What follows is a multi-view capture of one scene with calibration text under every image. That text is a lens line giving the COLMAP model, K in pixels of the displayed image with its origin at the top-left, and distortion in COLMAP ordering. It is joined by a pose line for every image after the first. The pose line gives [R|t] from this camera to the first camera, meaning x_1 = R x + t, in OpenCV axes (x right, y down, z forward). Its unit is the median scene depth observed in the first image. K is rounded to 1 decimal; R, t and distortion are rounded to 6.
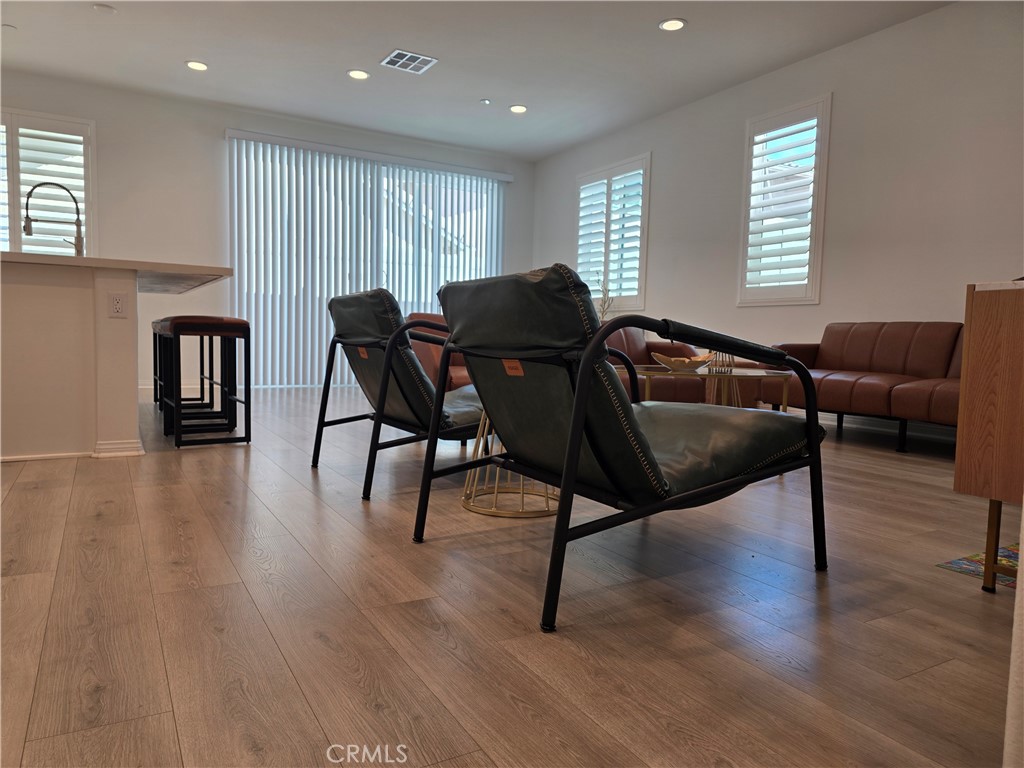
lens RADIAL K [[691.8, 0, 509.8], [0, 691.8, 385.3], [0, 0, 1]] dist [0.052021, -0.050821]
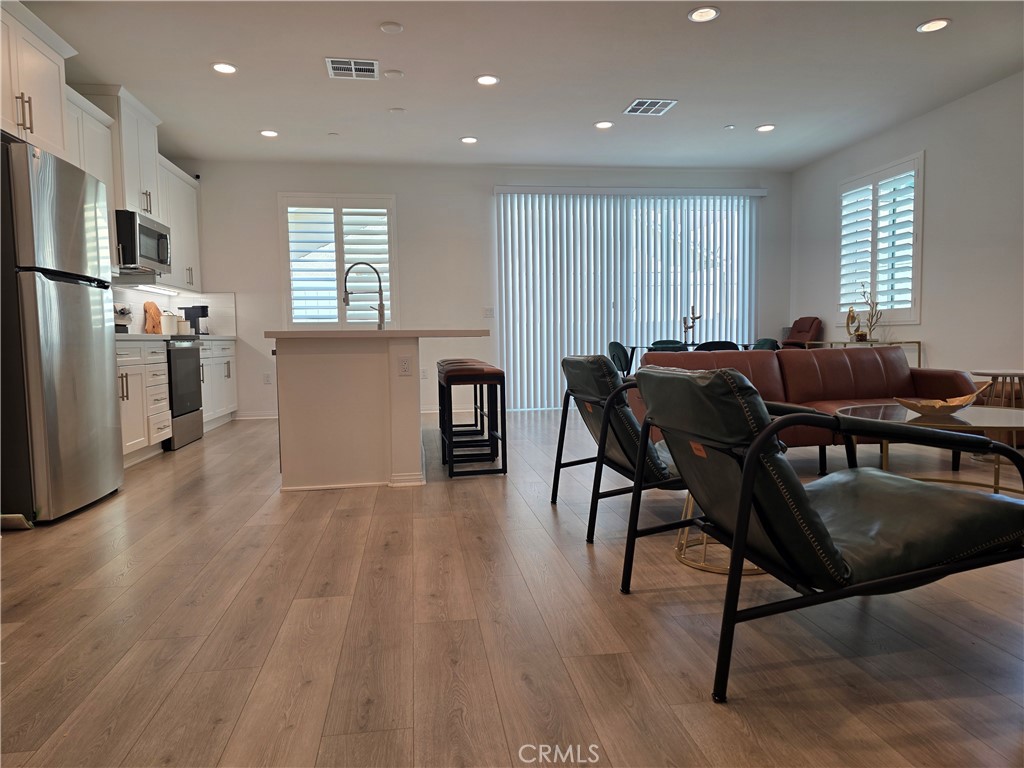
lens RADIAL K [[684.6, 0, 521.3], [0, 684.6, 380.7], [0, 0, 1]] dist [0.062415, -0.062161]
pose [[0.932482, -0.017037, -0.360815, 0.092704], [0.013511, 0.999833, -0.012293, -0.083072], [0.360964, 0.006588, 0.932557, -0.084553]]
